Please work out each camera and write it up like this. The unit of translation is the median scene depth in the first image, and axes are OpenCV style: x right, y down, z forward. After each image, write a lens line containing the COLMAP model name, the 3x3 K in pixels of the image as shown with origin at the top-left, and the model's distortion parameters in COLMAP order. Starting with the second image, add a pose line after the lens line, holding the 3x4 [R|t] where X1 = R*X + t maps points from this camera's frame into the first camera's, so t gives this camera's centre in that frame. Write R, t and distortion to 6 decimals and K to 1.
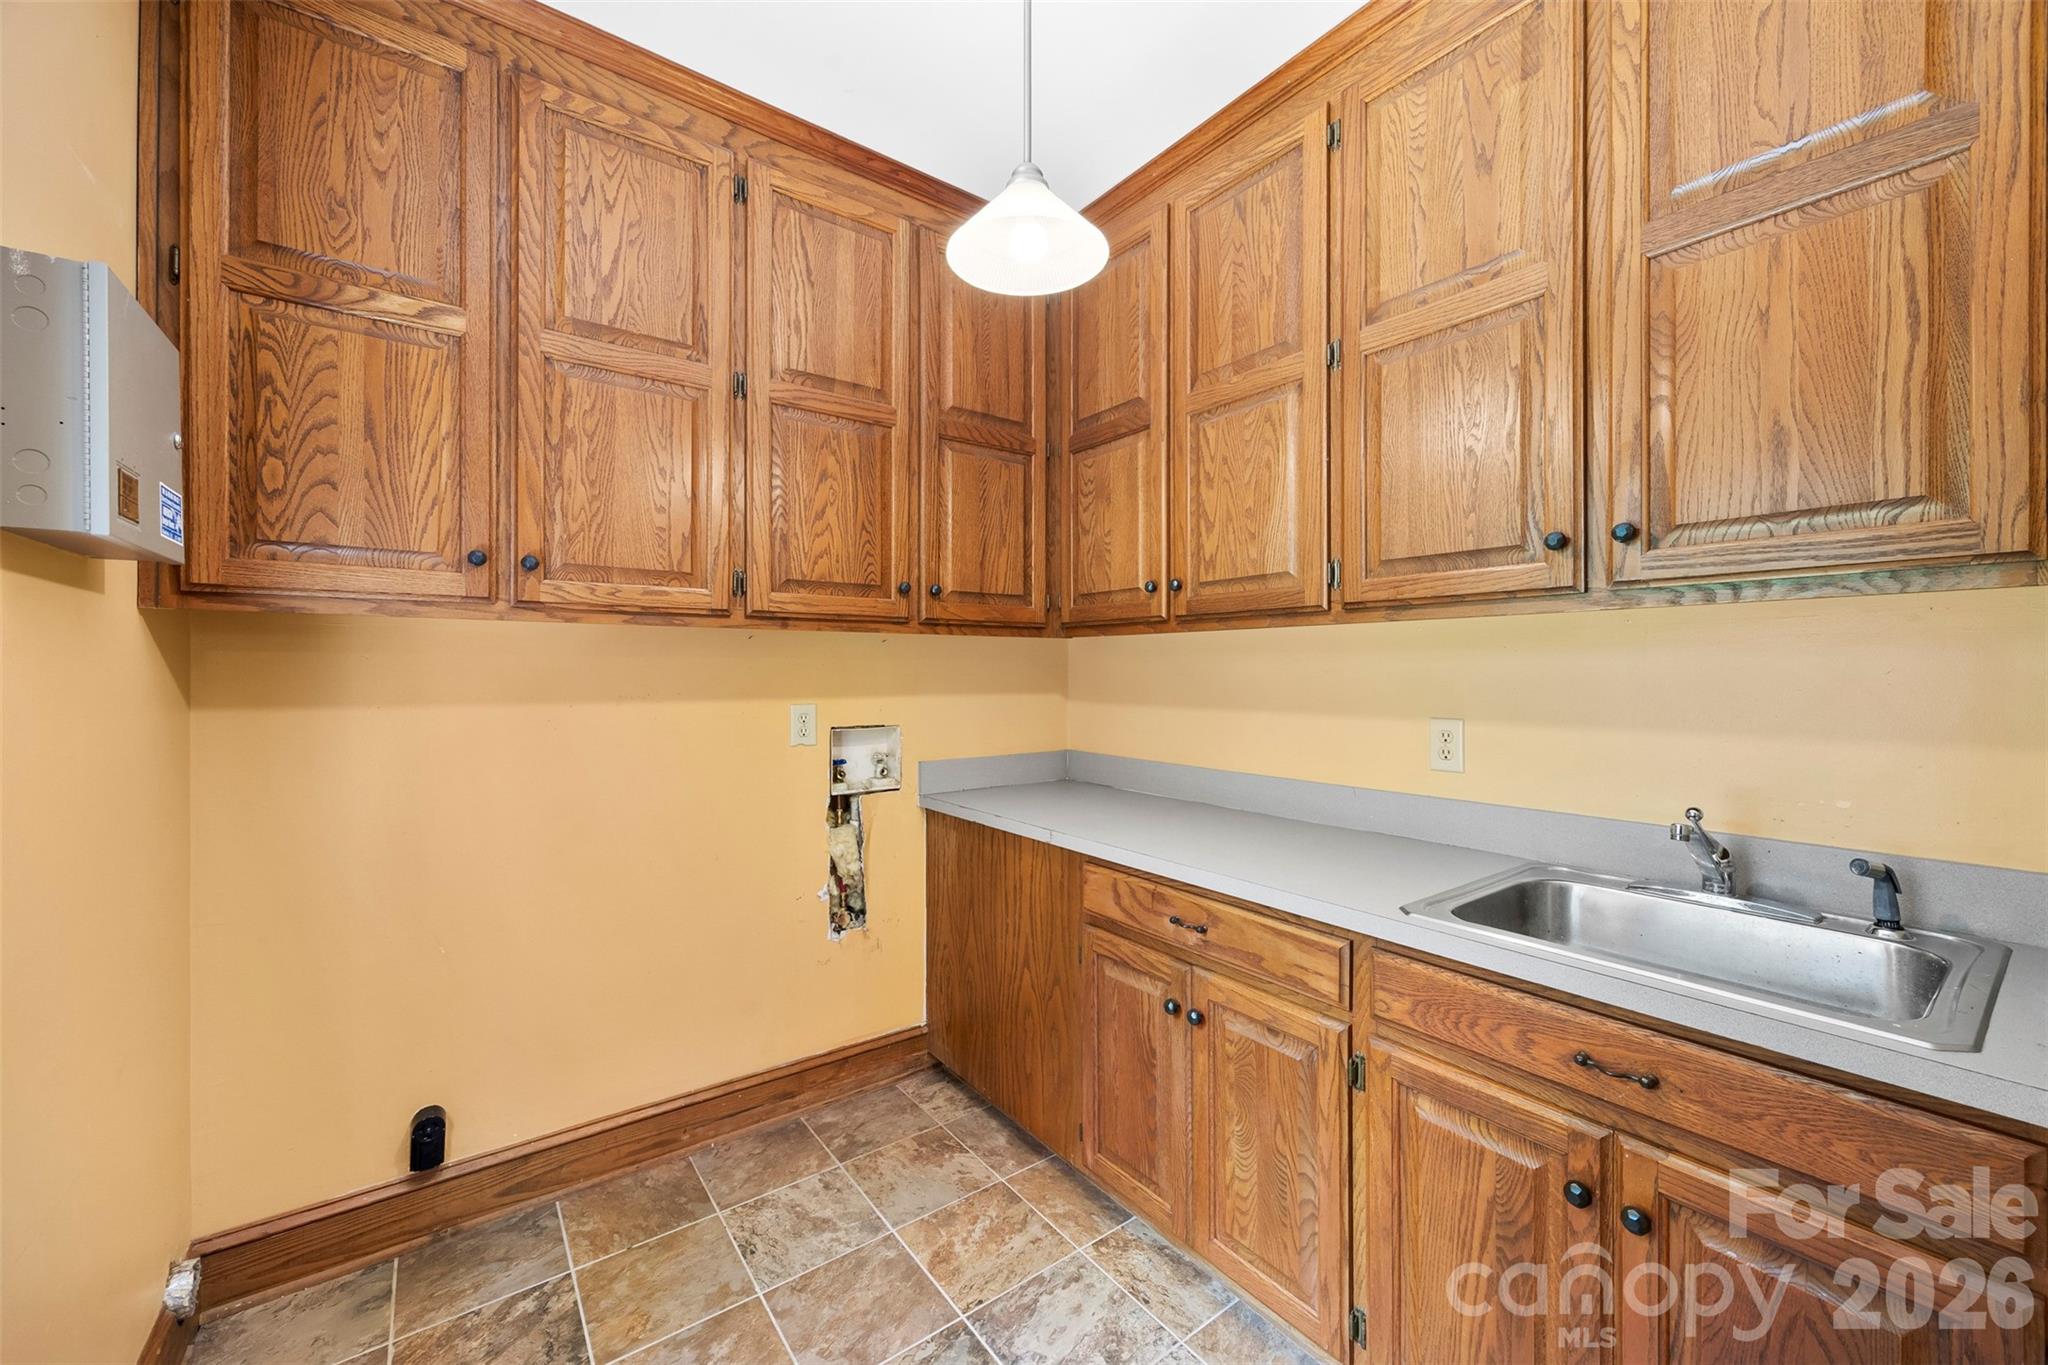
lens RADIAL K [[794.6, 0, 1030.9], [0, 794.6, 671.2], [0, 0, 1]] dist [-0.000049, 0.000427]
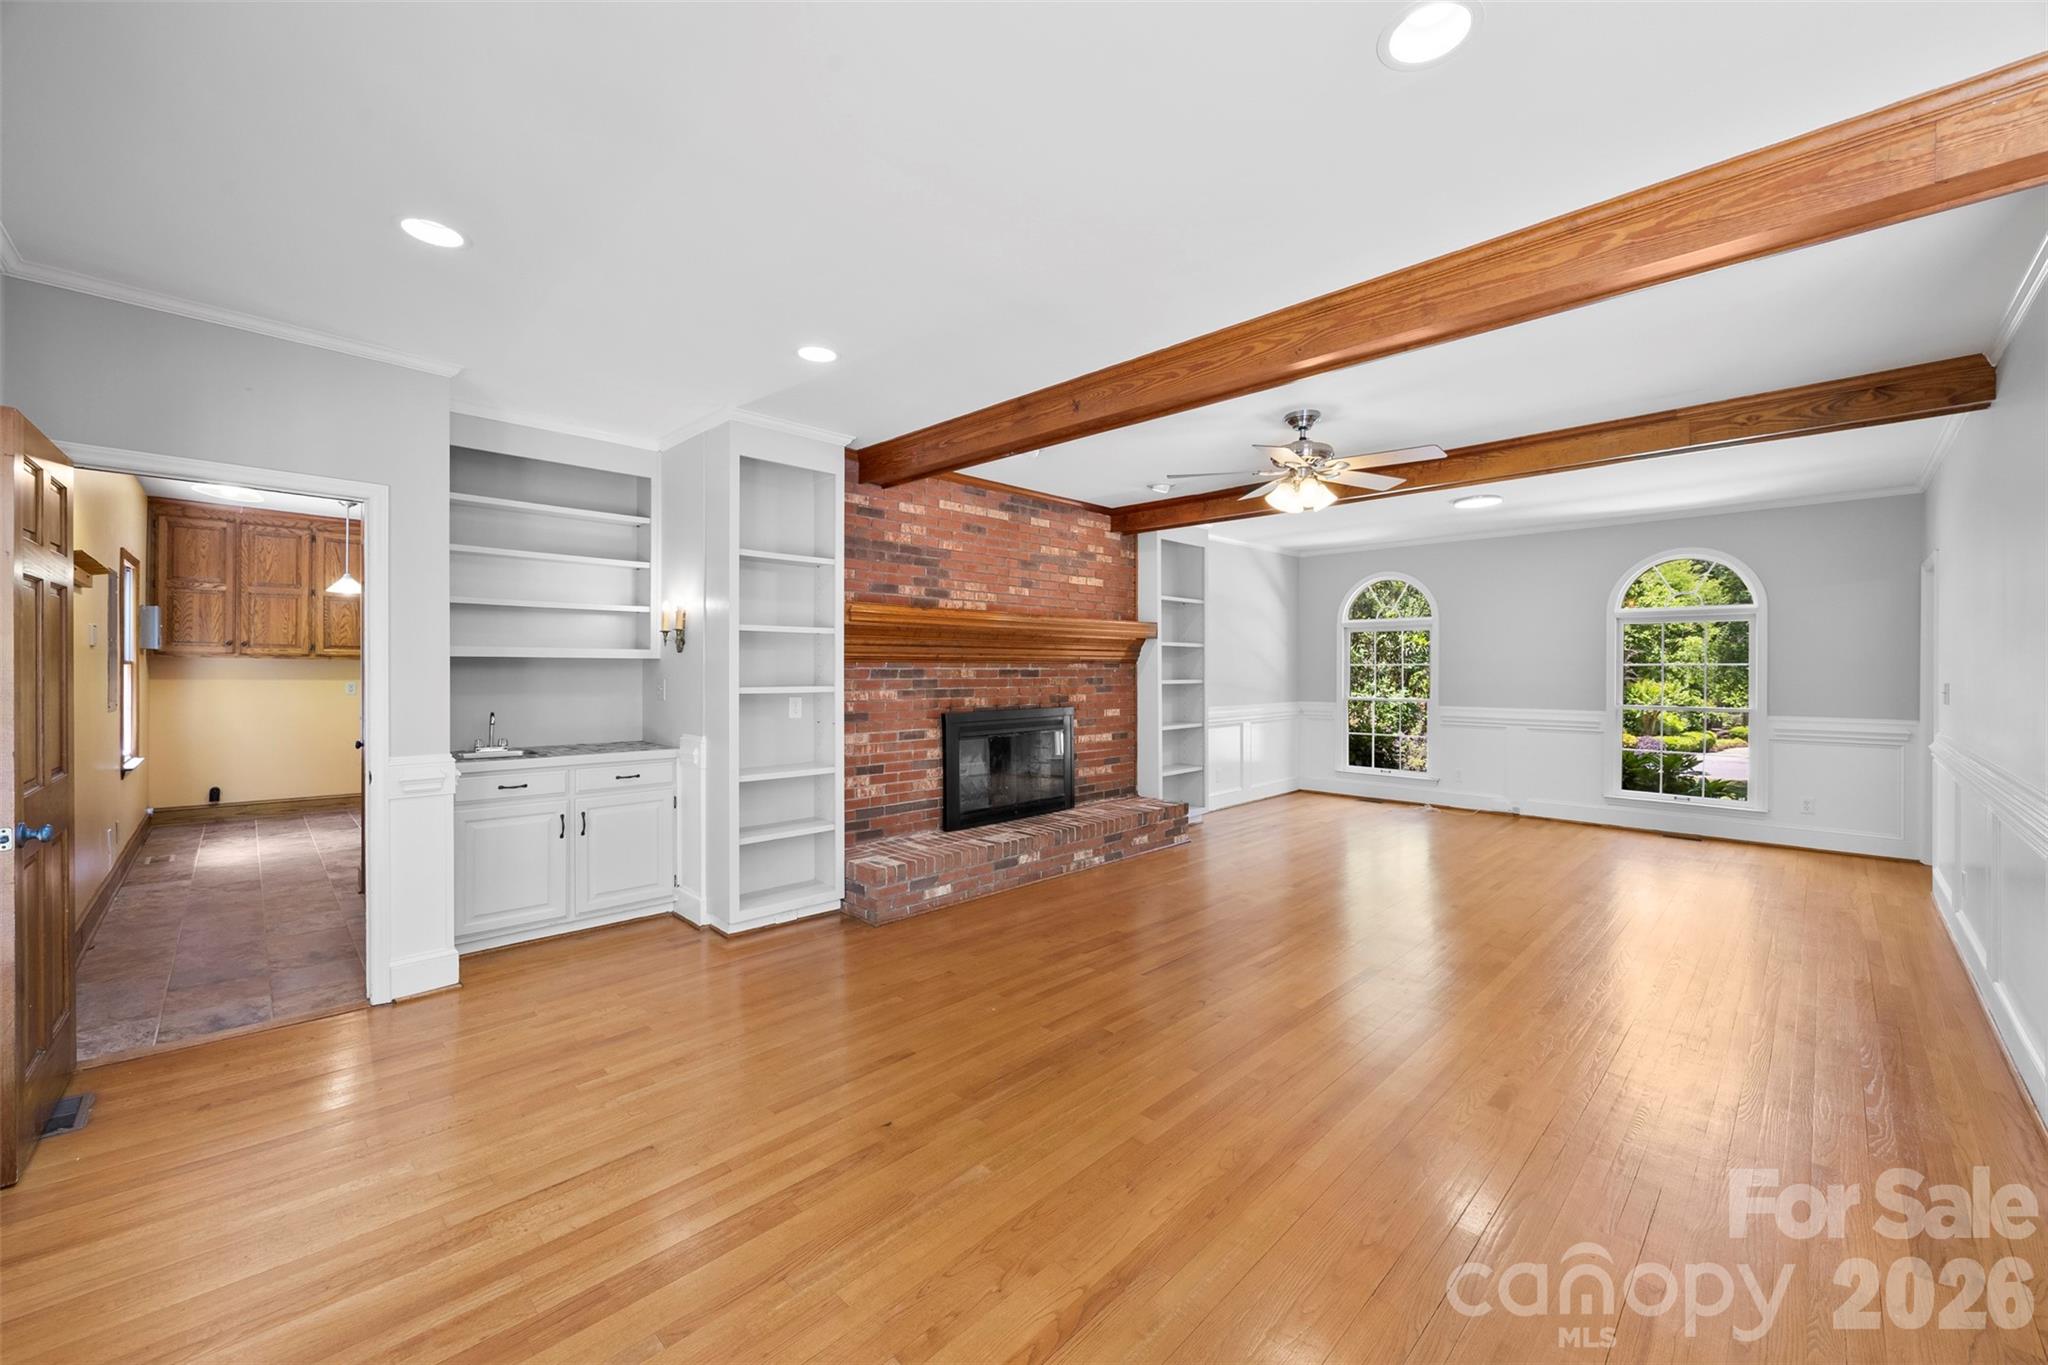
lens RADIAL K [[794.6, 0, 1028.0], [0, 794.6, 668.6], [0, 0, 1]] dist [-0.000049, 0.000427]
pose [[0.989784, 0.002254, 0.142560, 2.725218], [-0.001713, 0.999991, -0.003920, -0.001600], [-0.142567, 0.003636, 0.989778, -3.551376]]
